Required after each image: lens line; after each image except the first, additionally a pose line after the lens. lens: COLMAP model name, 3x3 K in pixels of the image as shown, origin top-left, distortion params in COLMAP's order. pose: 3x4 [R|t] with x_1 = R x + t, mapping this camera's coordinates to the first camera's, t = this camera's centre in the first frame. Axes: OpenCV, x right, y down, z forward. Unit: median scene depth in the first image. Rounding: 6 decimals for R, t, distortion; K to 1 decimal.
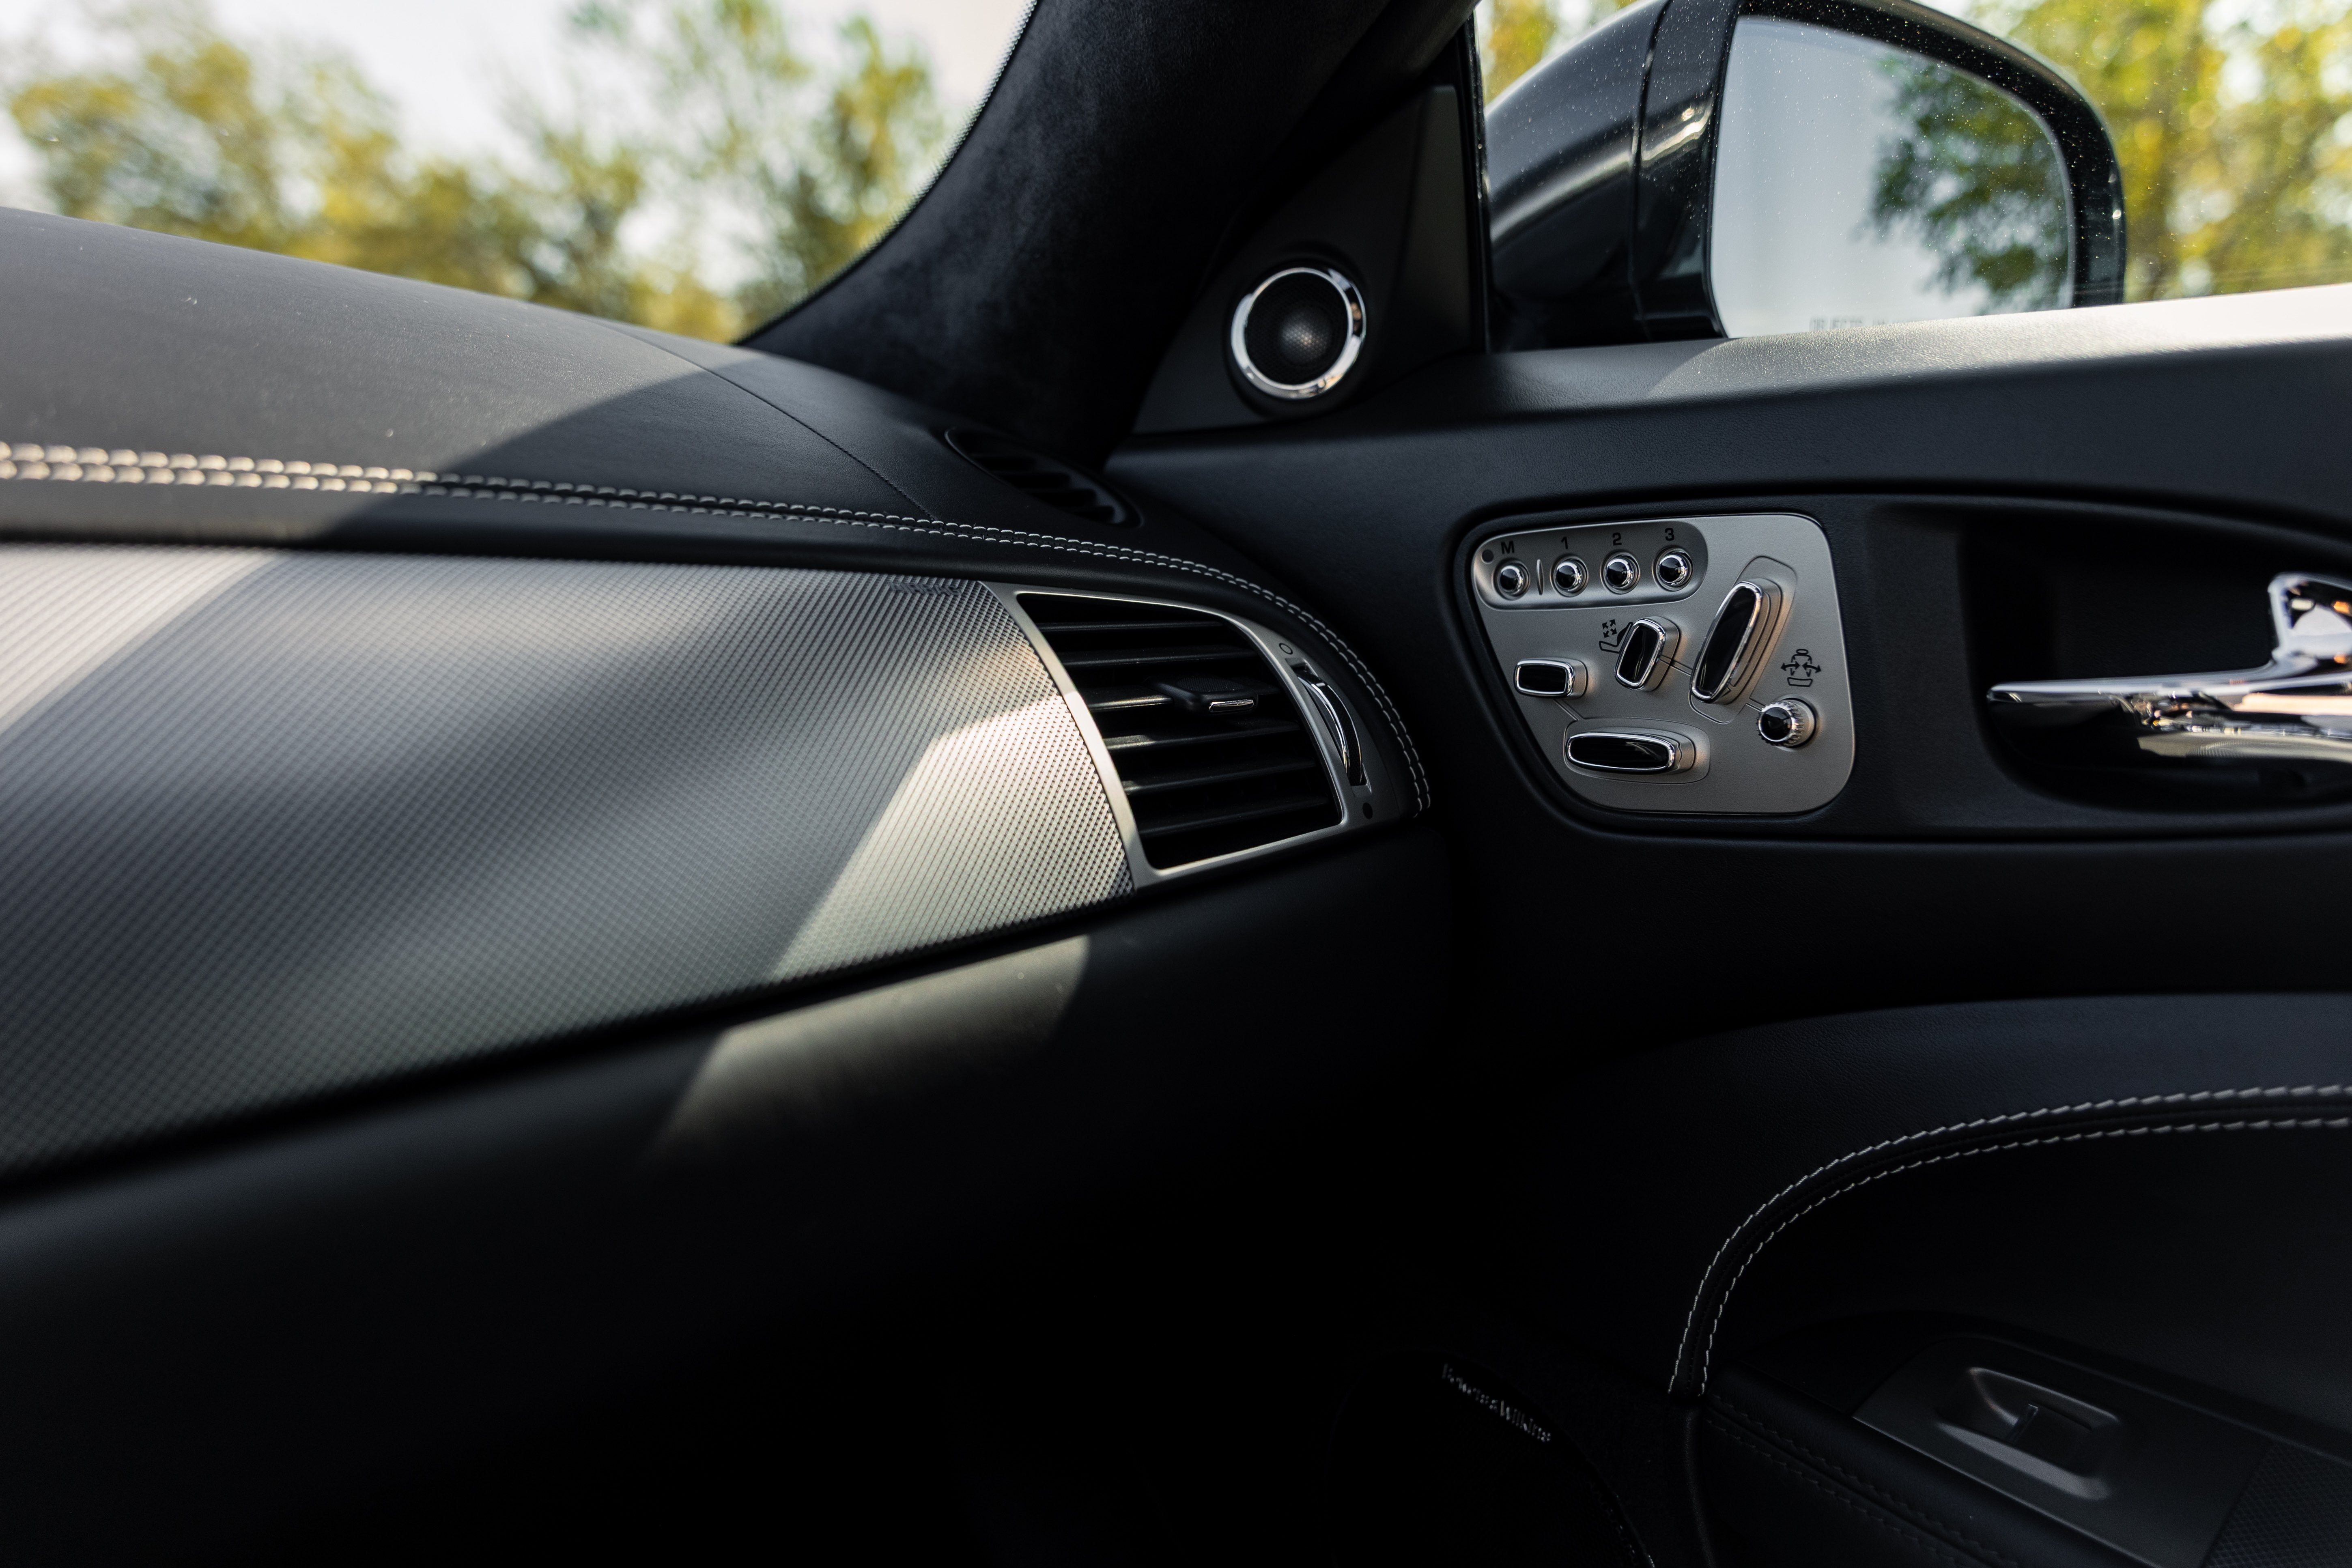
lens RADIAL K [[1529.2, 0, 1175.3], [0, 1529.2, 762.6], [0, 0, 1]] dist [-0.005129, -0.010238]
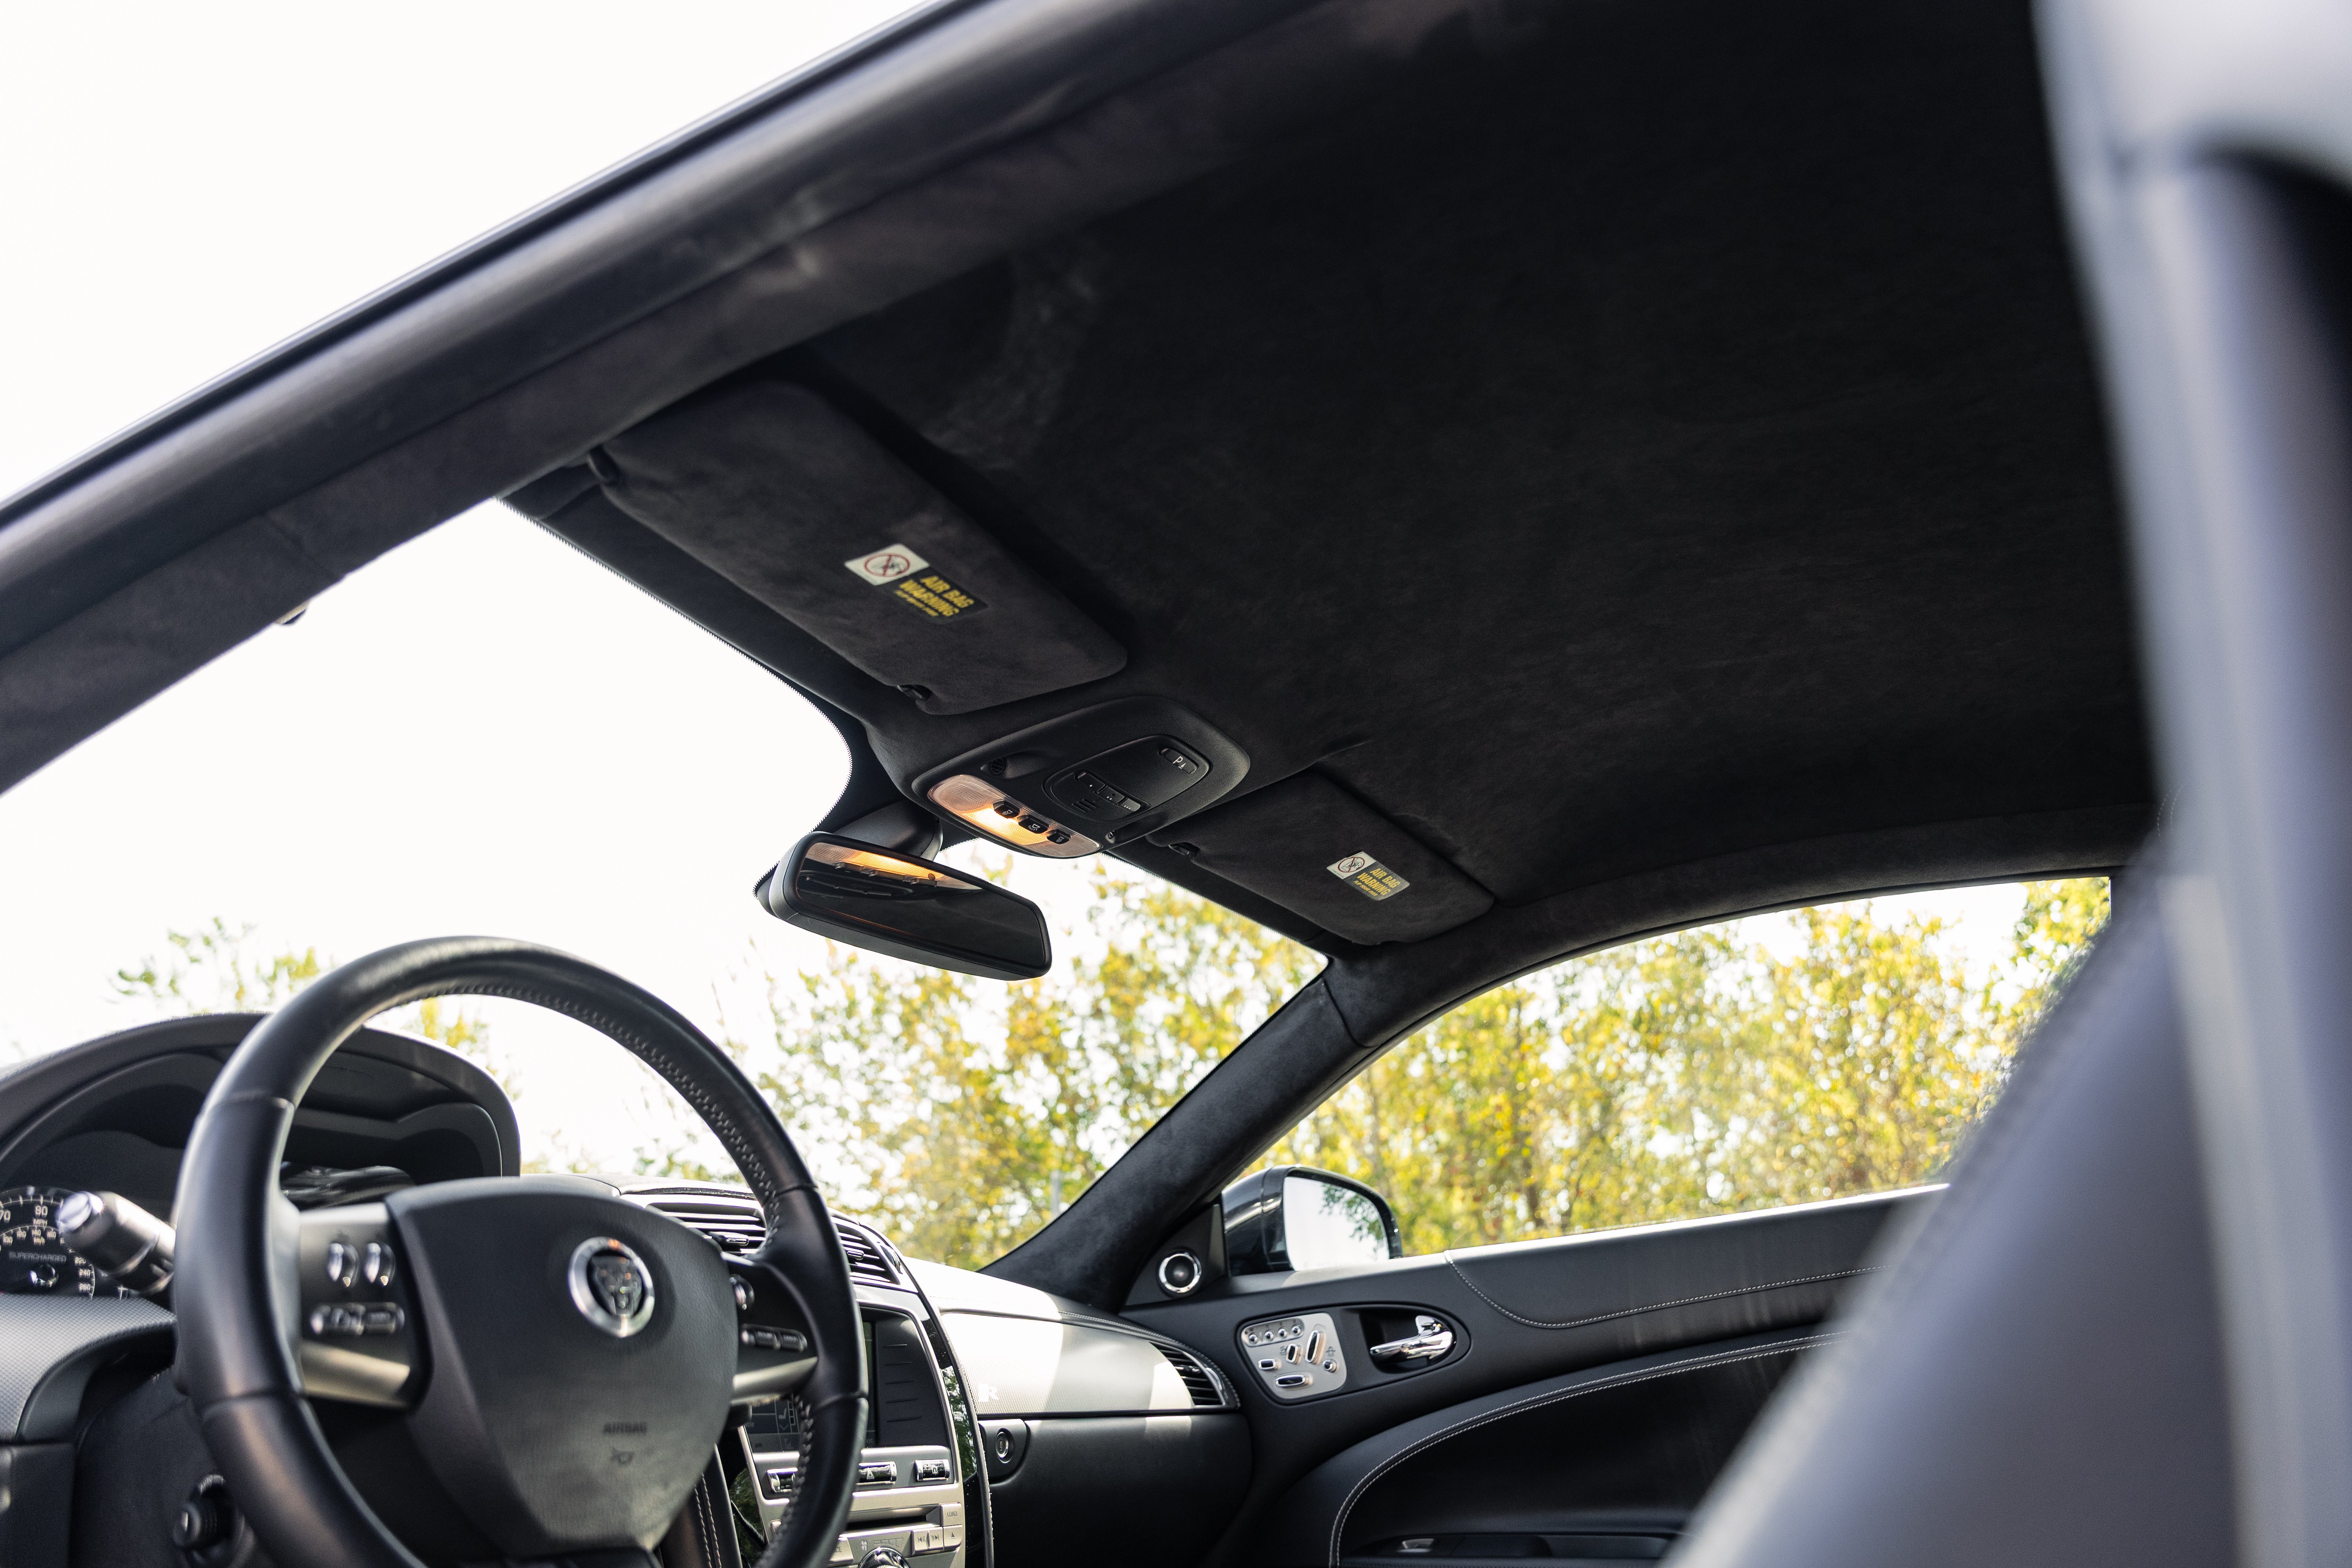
lens RADIAL K [[1529.3, 0, 1181.9], [0, 1529.3, 777.7], [0, 0, 1]] dist [-0.005129, -0.010238]
pose [[0.948456, 0.061980, 0.310789, -1.175200], [0.115934, 0.844850, -0.522290, 0.641006], [-0.294941, 0.531400, 0.794118, -2.593692]]
